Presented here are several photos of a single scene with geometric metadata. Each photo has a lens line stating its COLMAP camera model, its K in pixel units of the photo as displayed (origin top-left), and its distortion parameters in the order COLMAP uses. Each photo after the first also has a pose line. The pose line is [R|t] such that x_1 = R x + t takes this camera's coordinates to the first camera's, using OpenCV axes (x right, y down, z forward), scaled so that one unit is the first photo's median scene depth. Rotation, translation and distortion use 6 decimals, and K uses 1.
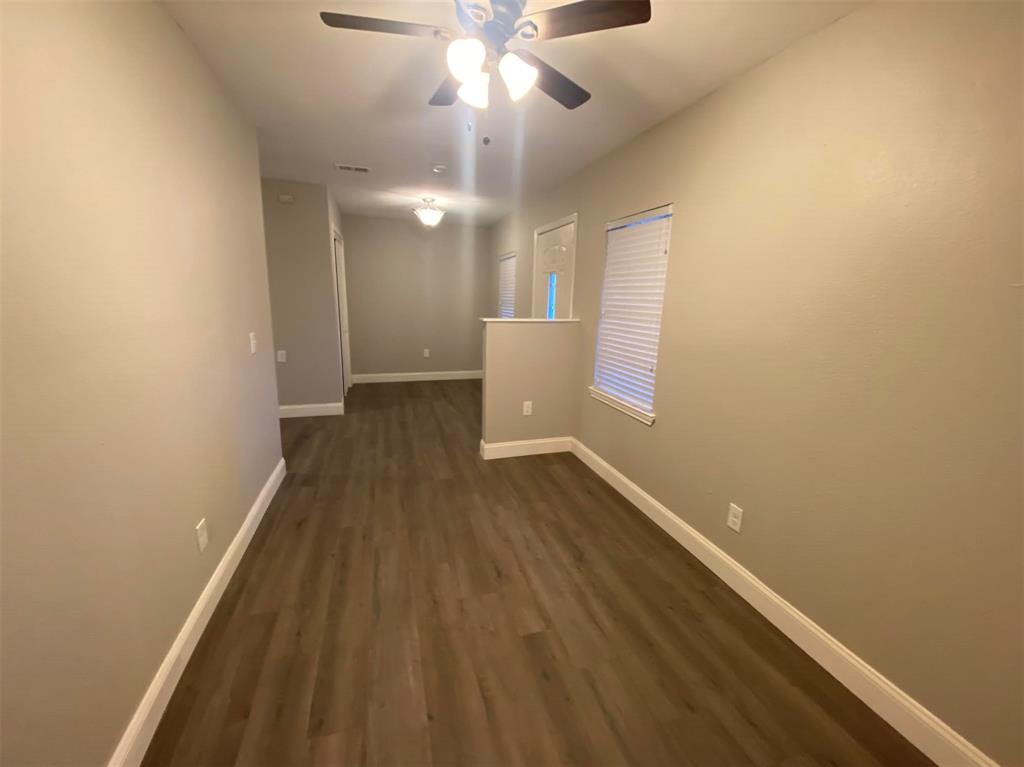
lens RADIAL K [[406.0, 0, 512.0], [0, 406.0, 383.5], [0, 0, 1]] dist [0.002383, -0.013996]
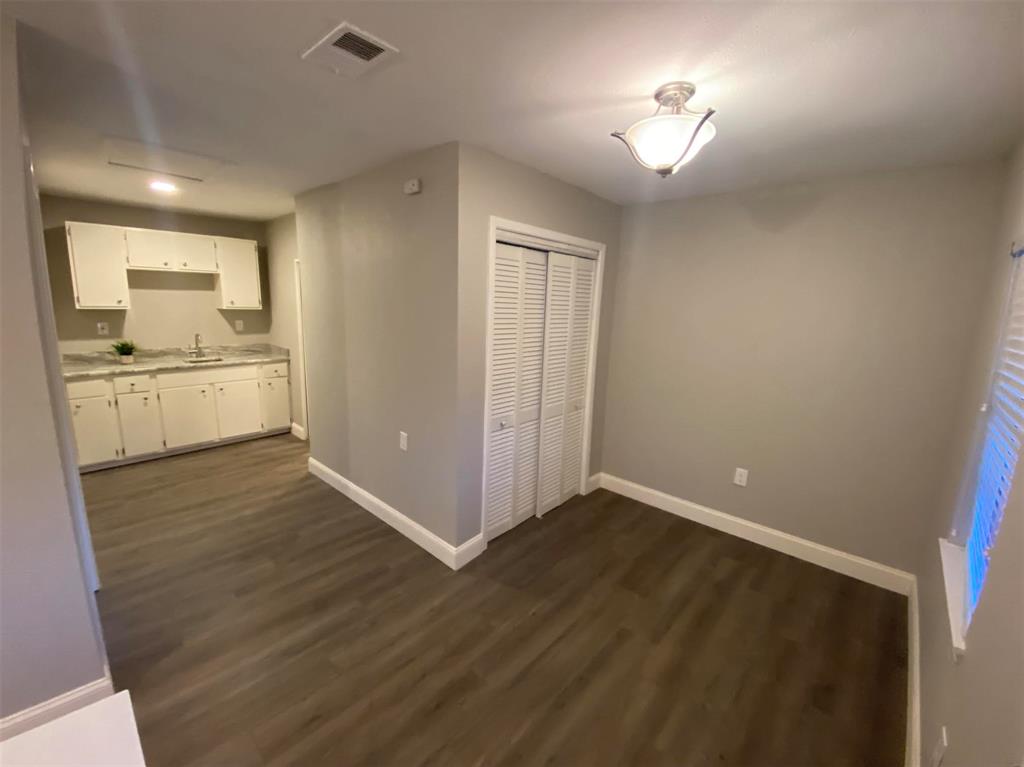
lens RADIAL K [[406.0, 0, 512.0], [0, 406.0, 383.5], [0, 0, 1]] dist [0.002383, -0.013996]
pose [[0.497245, 0.150817, -0.854401, 0.046201], [-0.200289, 0.978130, 0.056093, -0.212310], [0.844175, 0.143235, 0.516577, 0.752985]]
